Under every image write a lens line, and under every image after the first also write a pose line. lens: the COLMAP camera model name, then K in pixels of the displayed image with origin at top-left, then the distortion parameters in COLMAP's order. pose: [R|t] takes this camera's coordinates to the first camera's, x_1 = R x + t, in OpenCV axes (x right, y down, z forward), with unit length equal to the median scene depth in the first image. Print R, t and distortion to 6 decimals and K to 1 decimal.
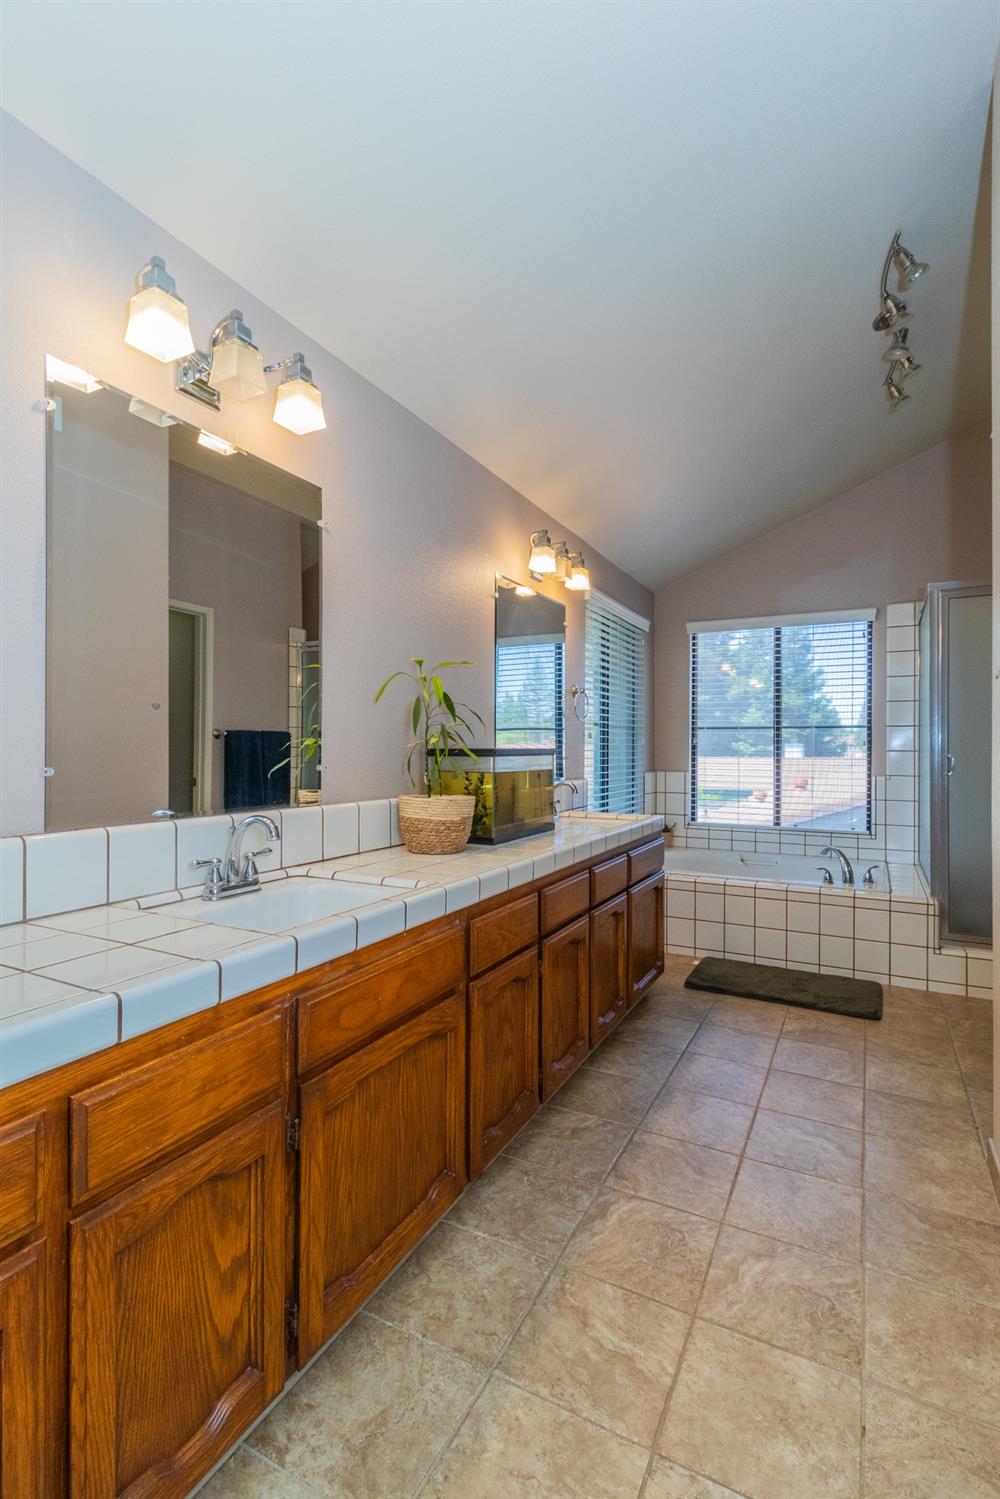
lens RADIAL K [[692.3, 0, 502.8], [0, 692.3, 754.6], [0, 0, 1]] dist [0.000669, 0.000037]
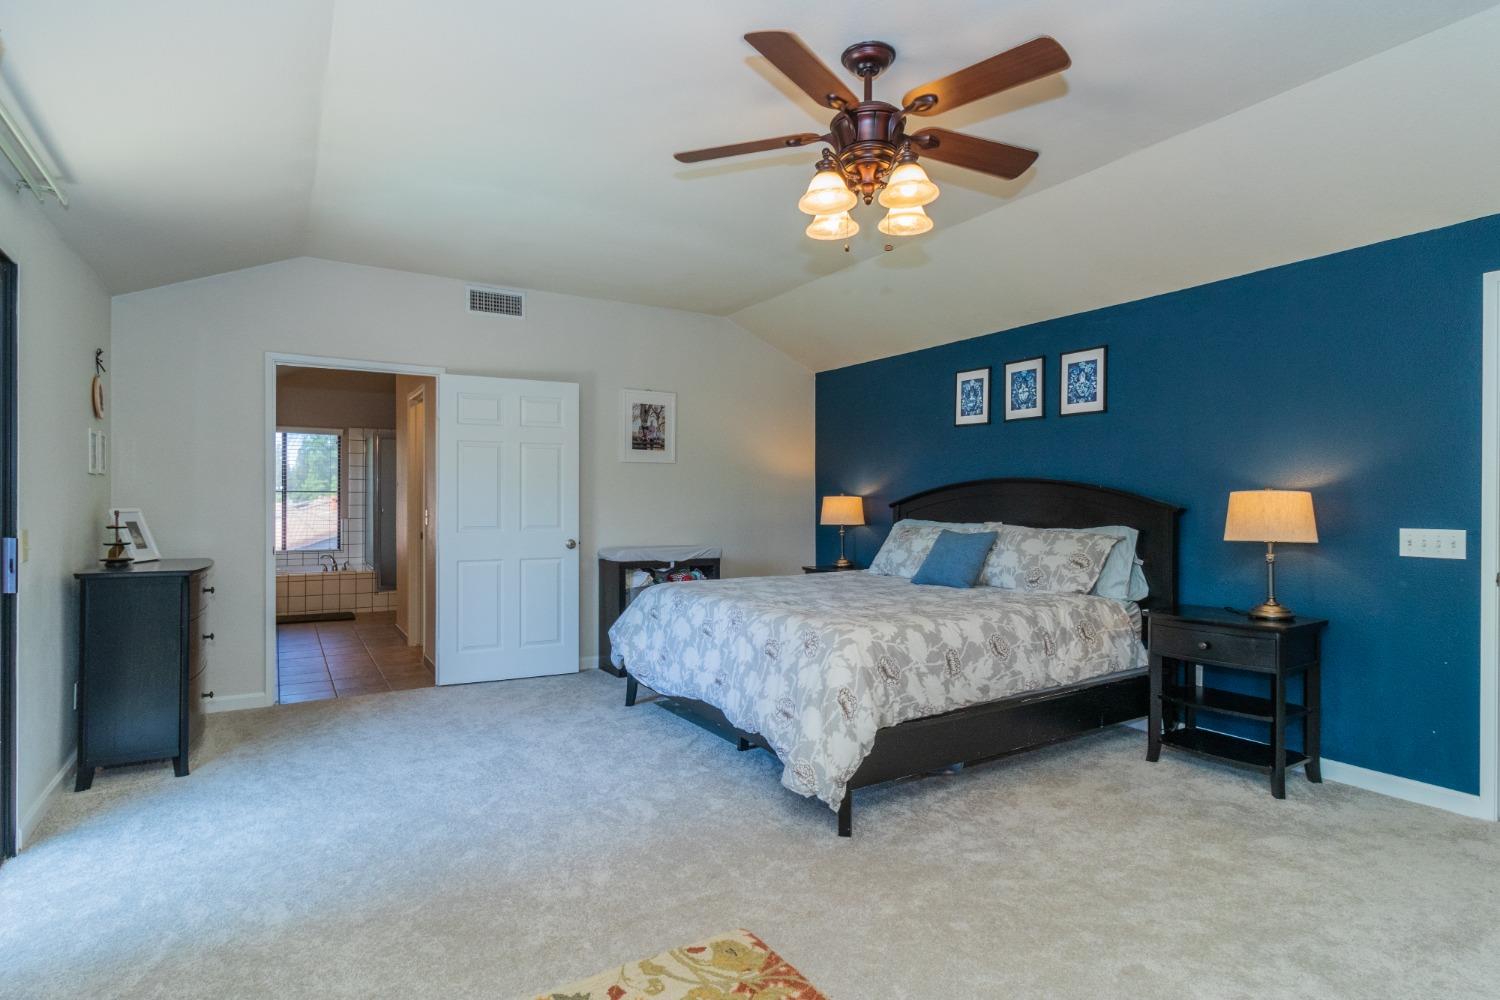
lens RADIAL K [[786.0, 0, 748.8], [0, 786.0, 504.3], [0, 0, 1]] dist [0.002216, 0.000174]
pose [[0.525666, -0.007606, 0.850657, -0.848684], [0.003977, 0.999971, 0.006483, -0.021475], [-0.850682, -0.000025, 0.525681, -1.286691]]
